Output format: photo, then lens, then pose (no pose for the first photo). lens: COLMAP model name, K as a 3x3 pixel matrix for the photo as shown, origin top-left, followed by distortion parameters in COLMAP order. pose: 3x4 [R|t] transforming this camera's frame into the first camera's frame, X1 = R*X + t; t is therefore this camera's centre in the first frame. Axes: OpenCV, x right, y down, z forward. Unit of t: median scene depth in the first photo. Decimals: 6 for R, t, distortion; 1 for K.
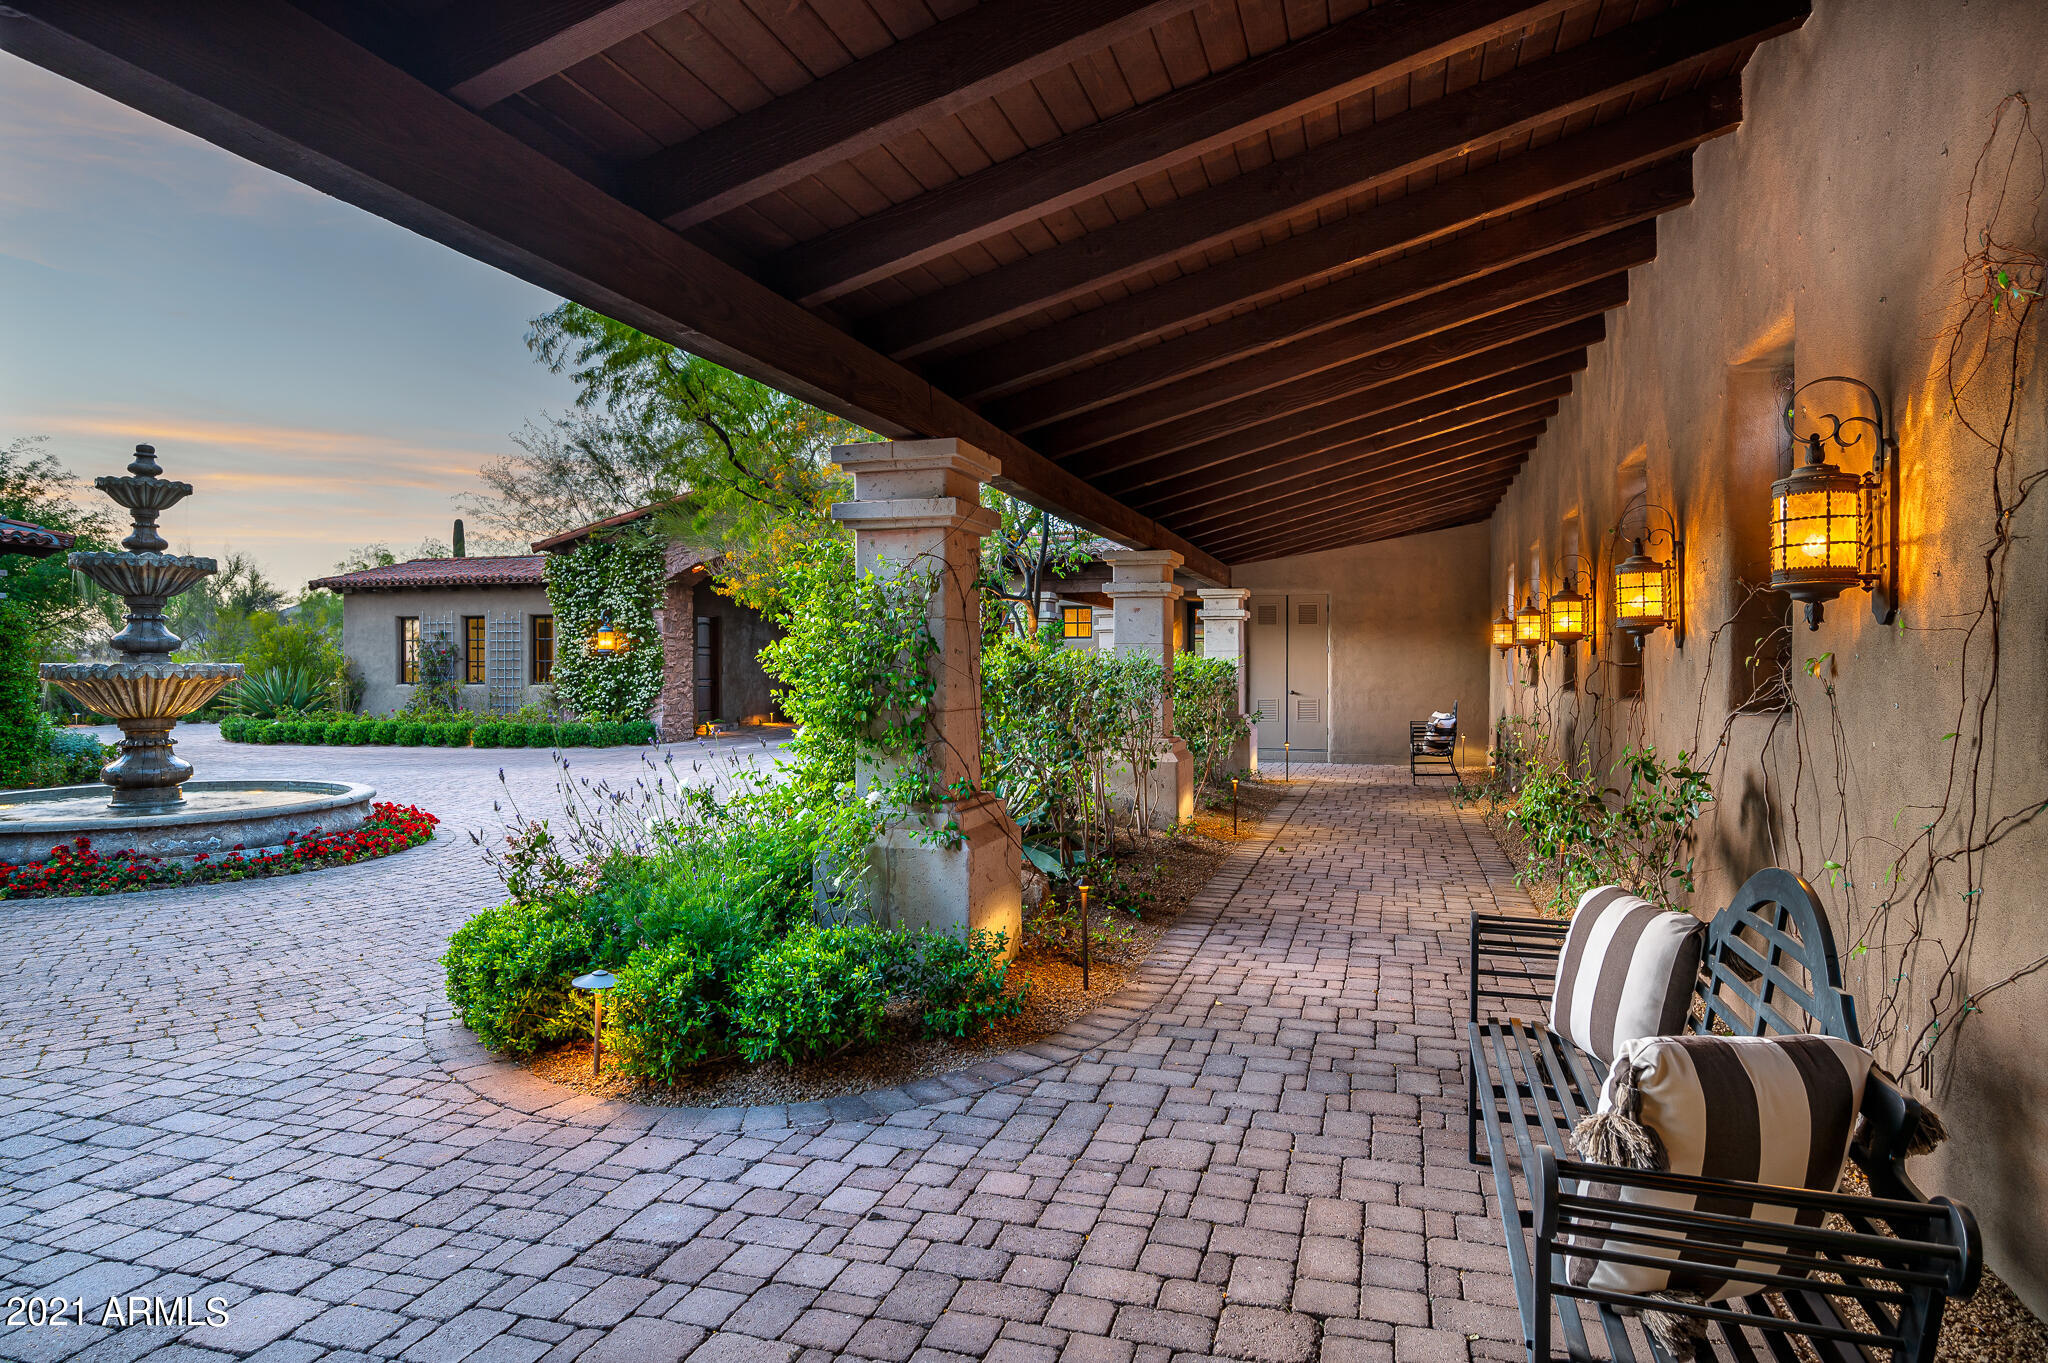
lens RADIAL K [[1162.4, 0, 1026.1], [0, 1162.4, 682.1], [0, 0, 1]] dist [0.000834, -0.000678]
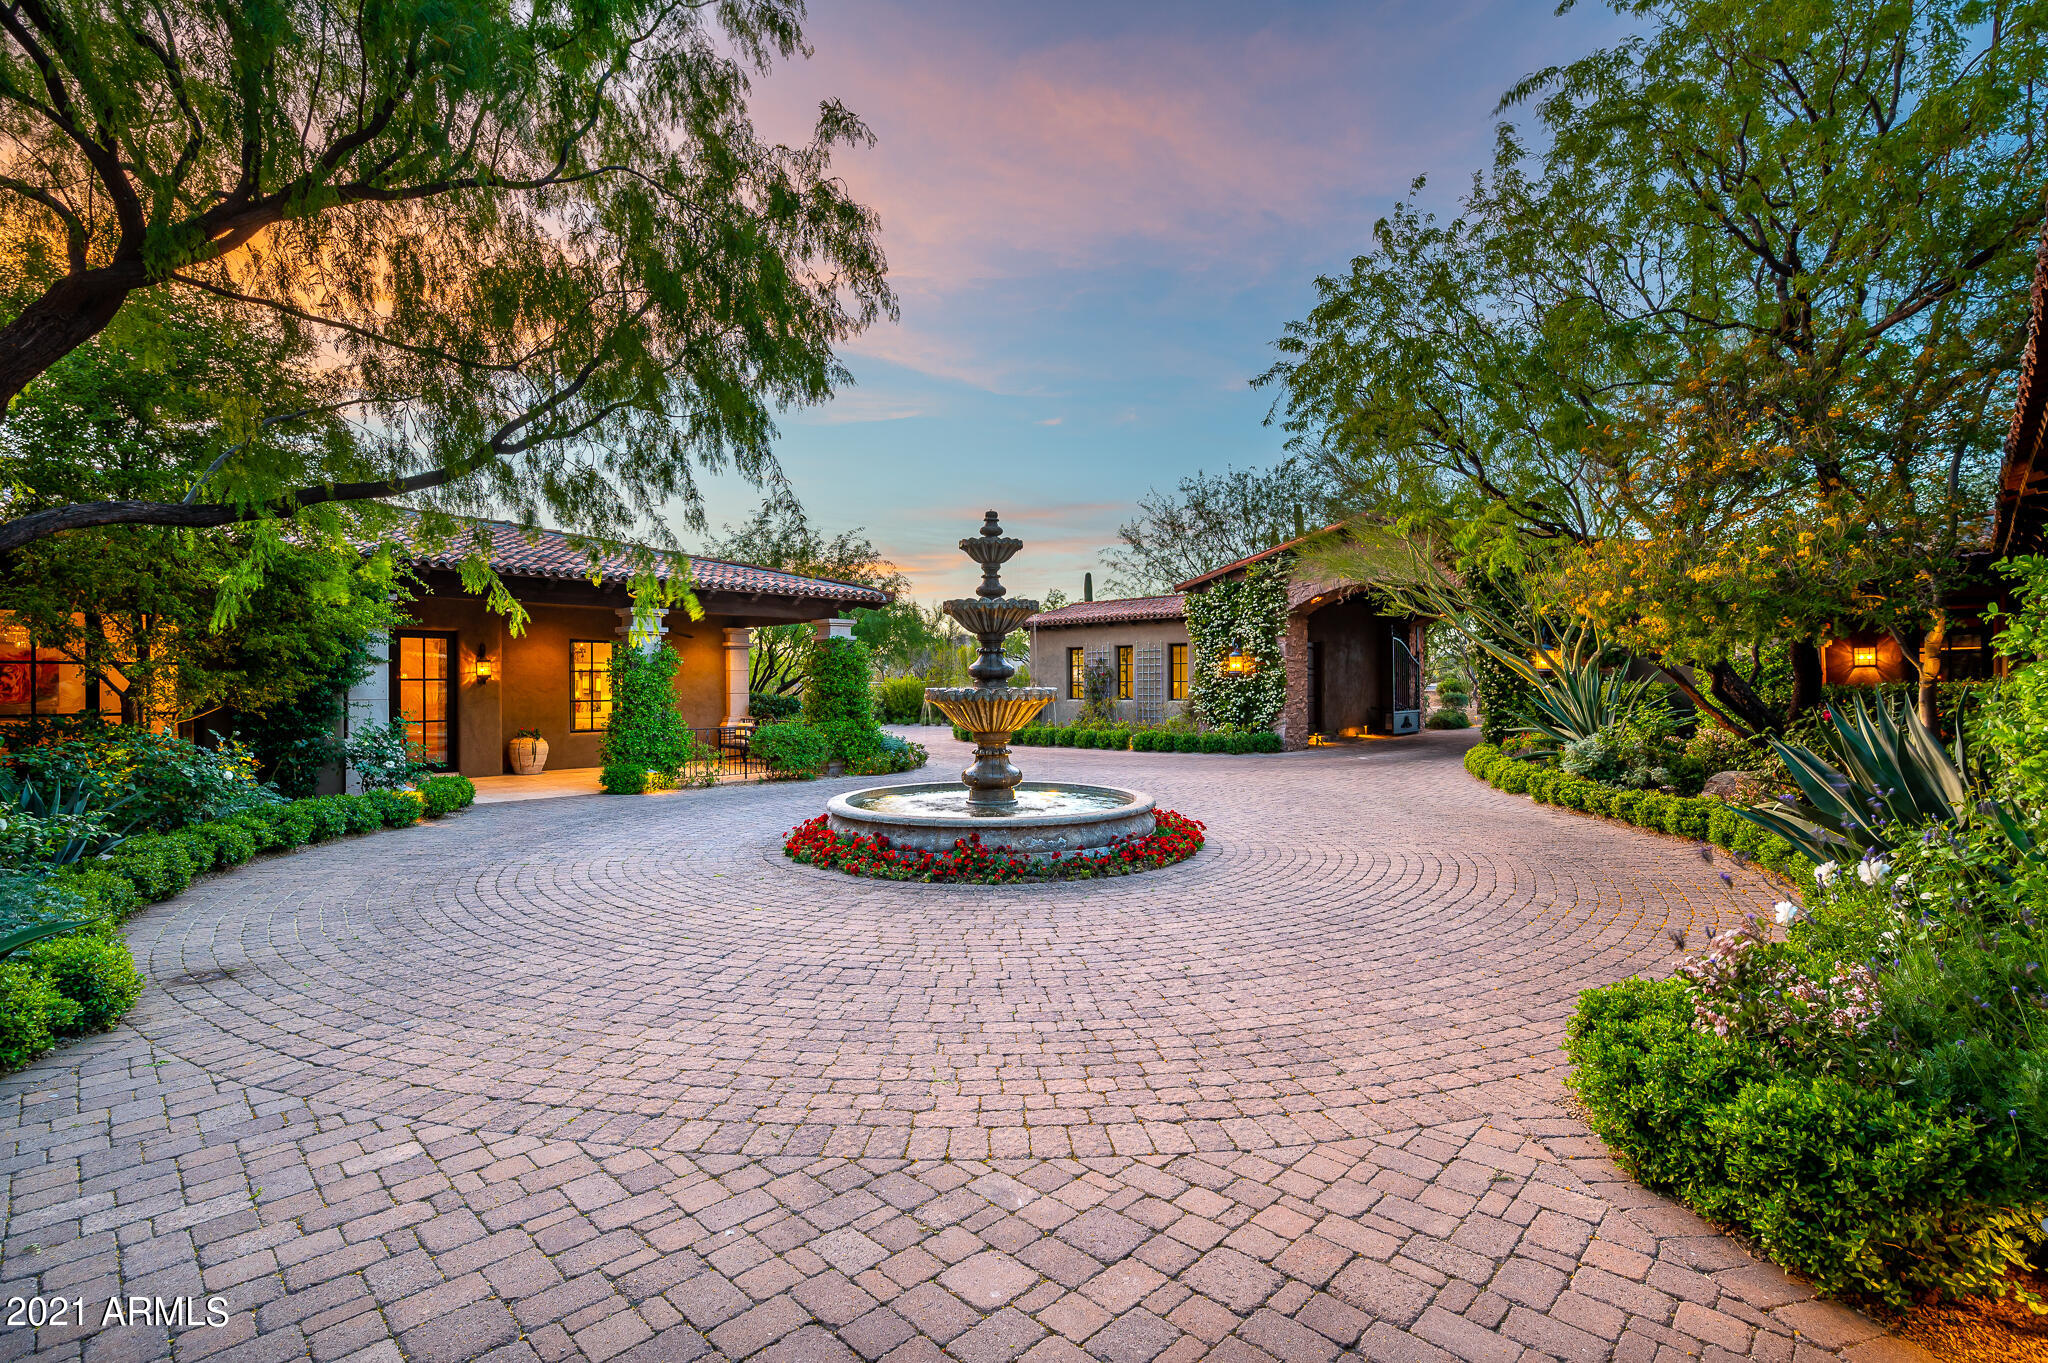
lens RADIAL K [[920.9, 0, 1019.7], [0, 920.9, 681.1], [0, 0, 1]] dist [0.001682, 0.000564]
pose [[0.889398, -0.004075, -0.457115, -0.132549], [-0.002650, 0.999898, -0.014069, -0.004364], [0.457126, 0.013724, 0.889296, 0.066933]]
